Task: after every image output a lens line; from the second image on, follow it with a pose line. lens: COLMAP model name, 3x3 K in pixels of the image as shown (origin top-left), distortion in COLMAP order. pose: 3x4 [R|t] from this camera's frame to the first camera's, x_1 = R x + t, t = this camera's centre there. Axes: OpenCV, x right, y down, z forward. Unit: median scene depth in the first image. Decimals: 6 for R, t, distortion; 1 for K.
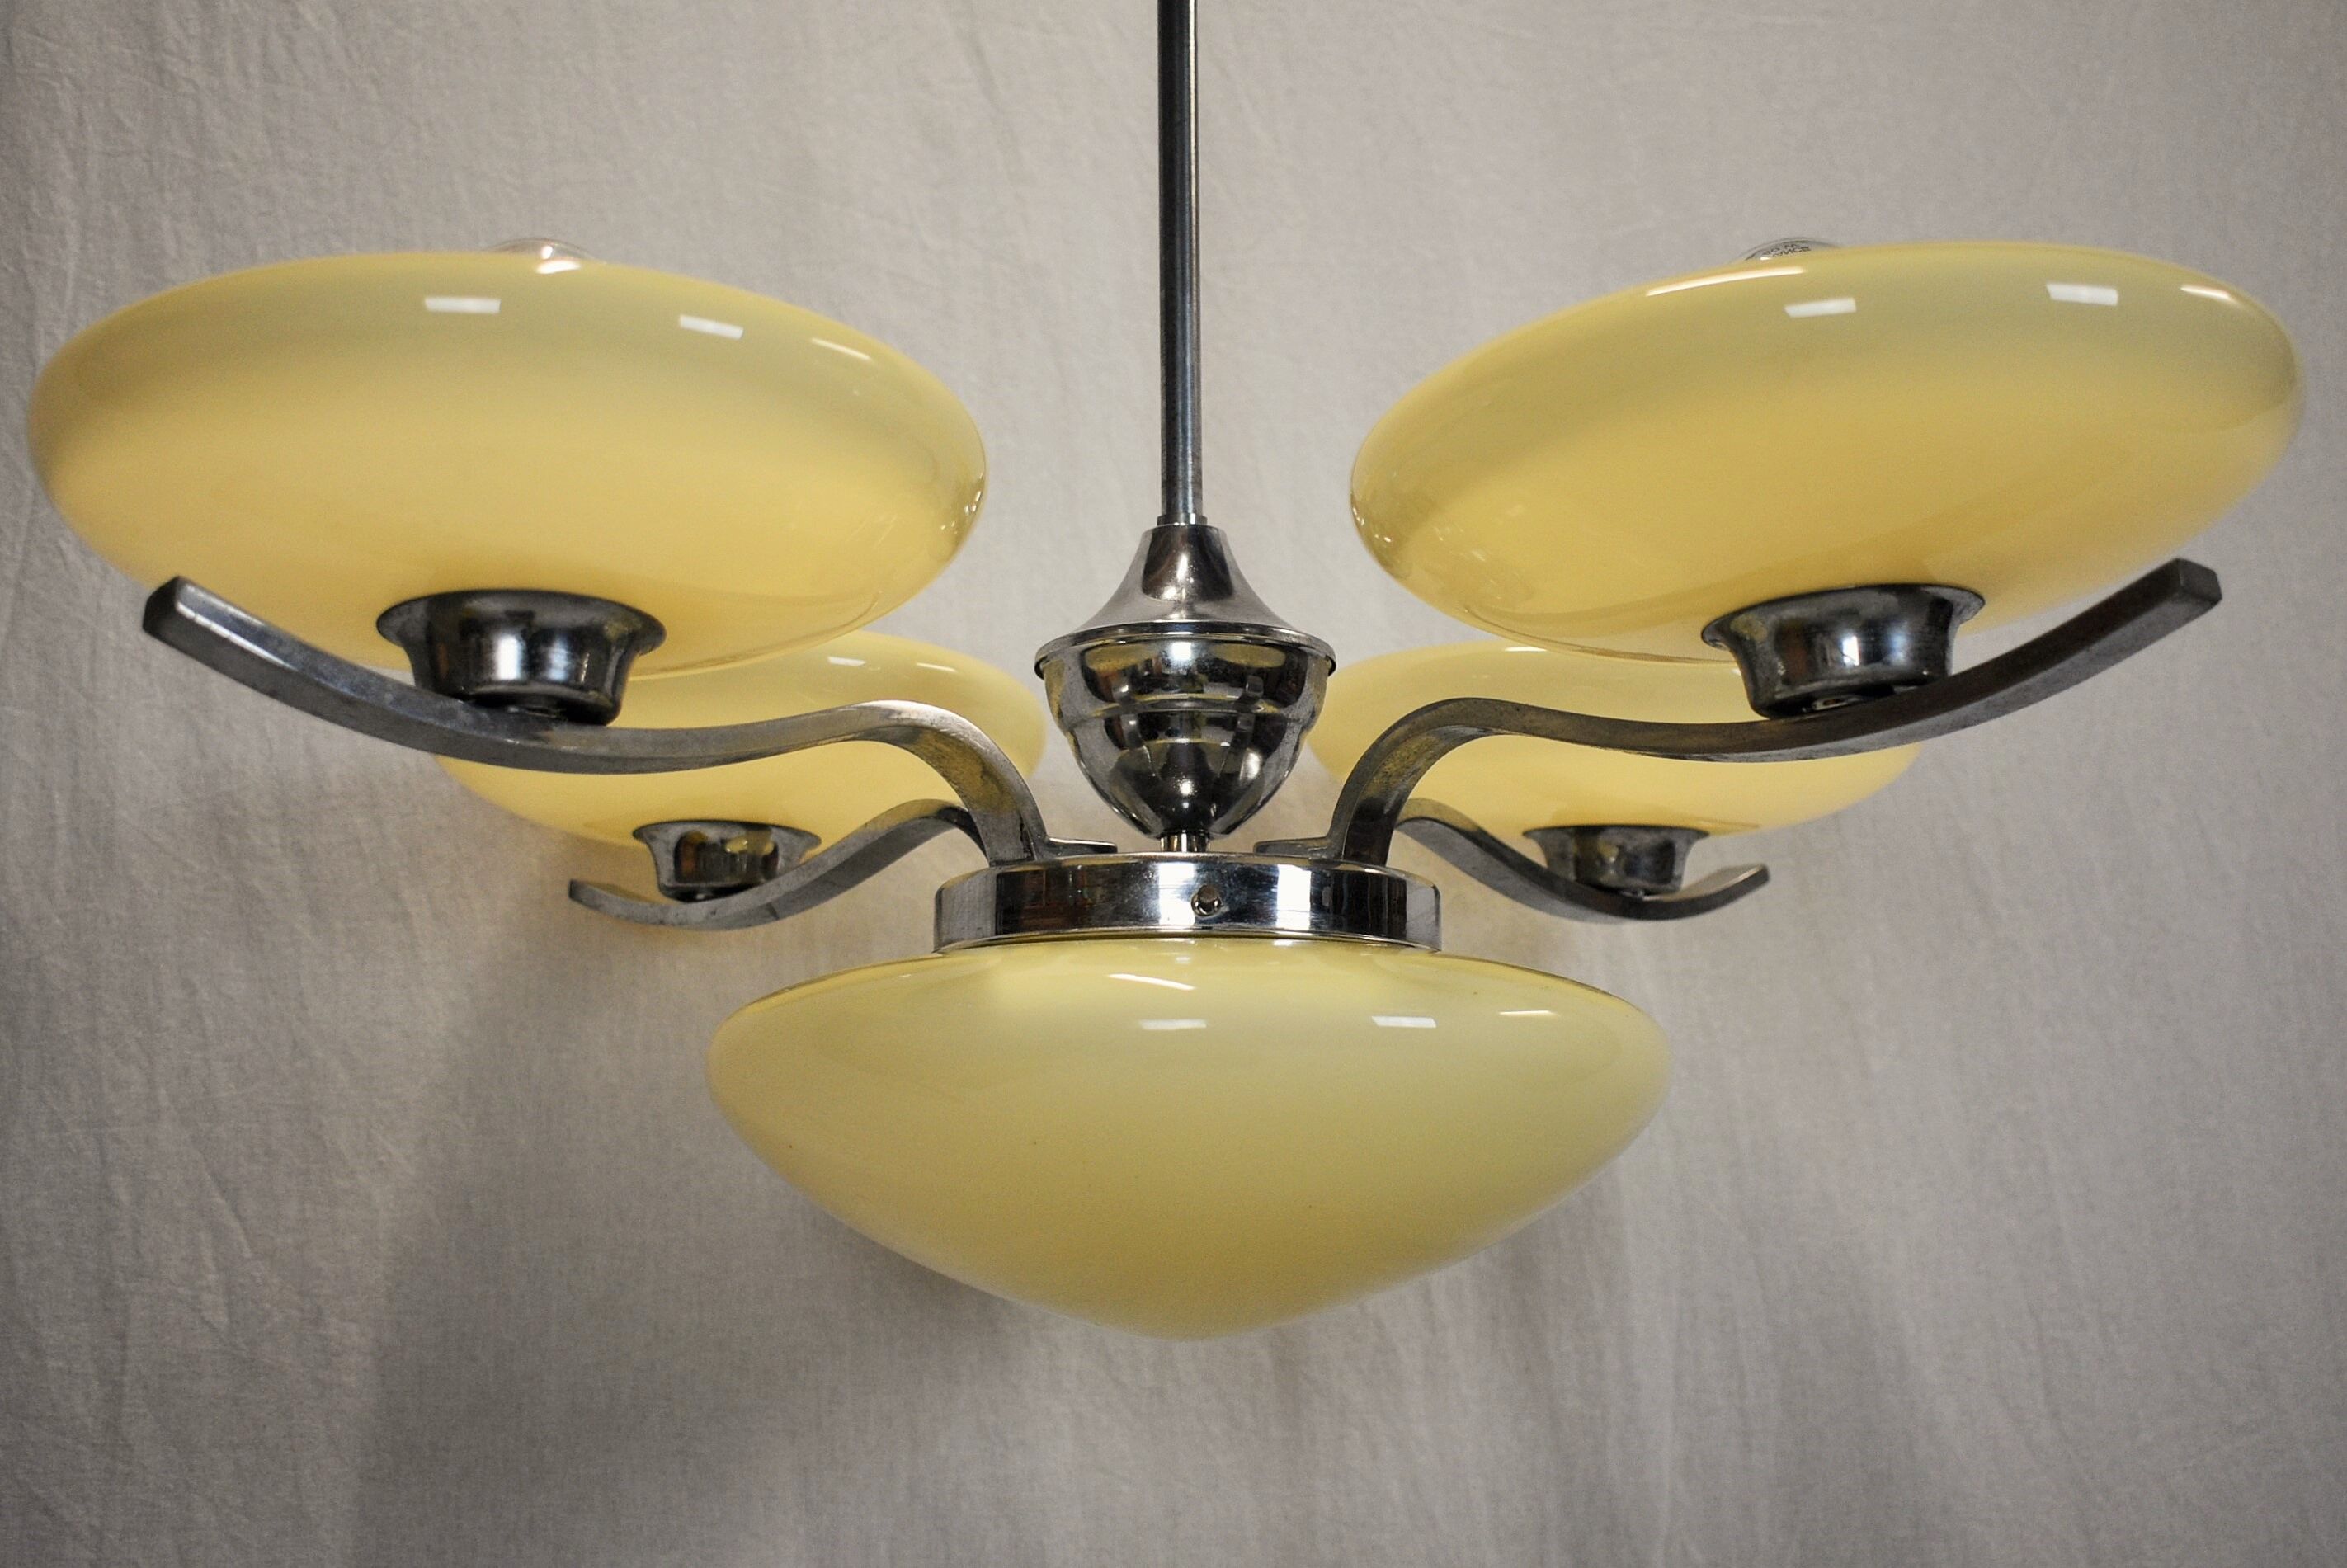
lens RADIAL K [[2439.0, 0, 1201.6], [0, 2439.0, 782.0], [0, 0, 1]] dist [-0.014835, -0.000901]
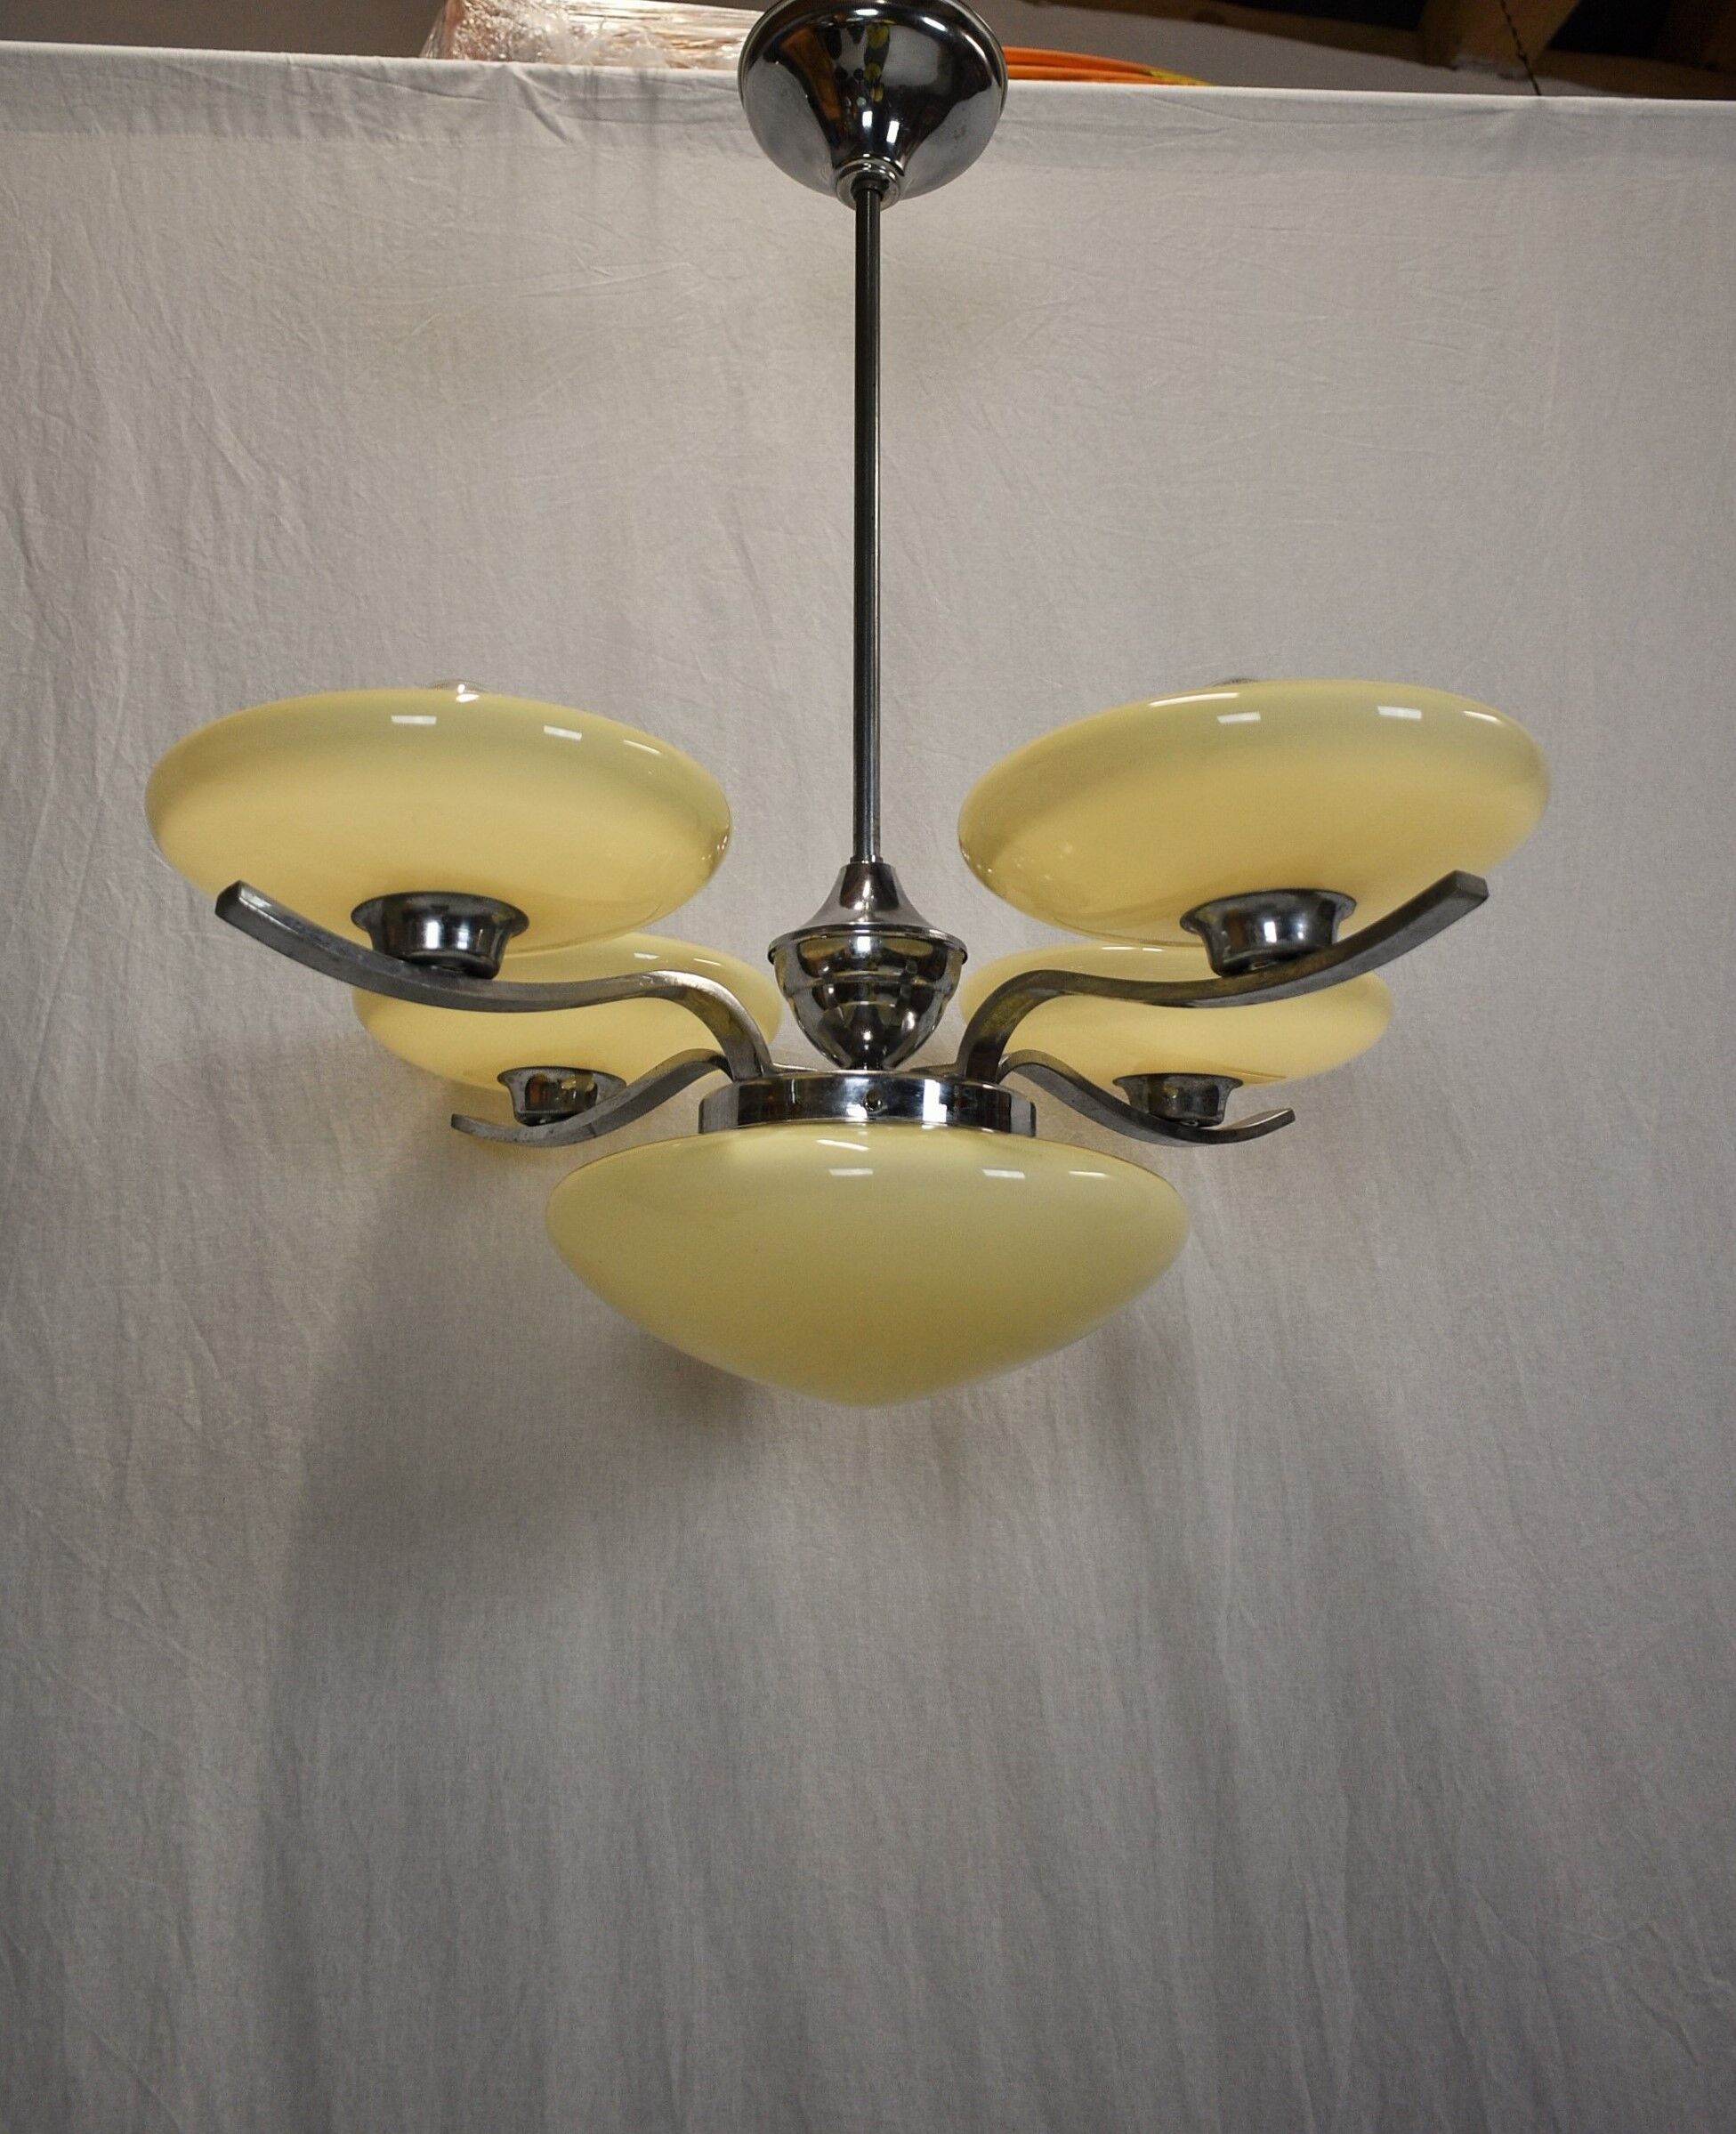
lens RADIAL K [[2000.7, 0, 864.2], [0, 2000.7, 879.6], [0, 0, 1]] dist [-0.008607, 0.007595]
pose [[0.999325, 0.002215, -0.036659, 0.027238], [-0.006417, 0.993357, -0.114898, 0.035820], [0.036161, 0.115056, 0.992701, -0.172894]]
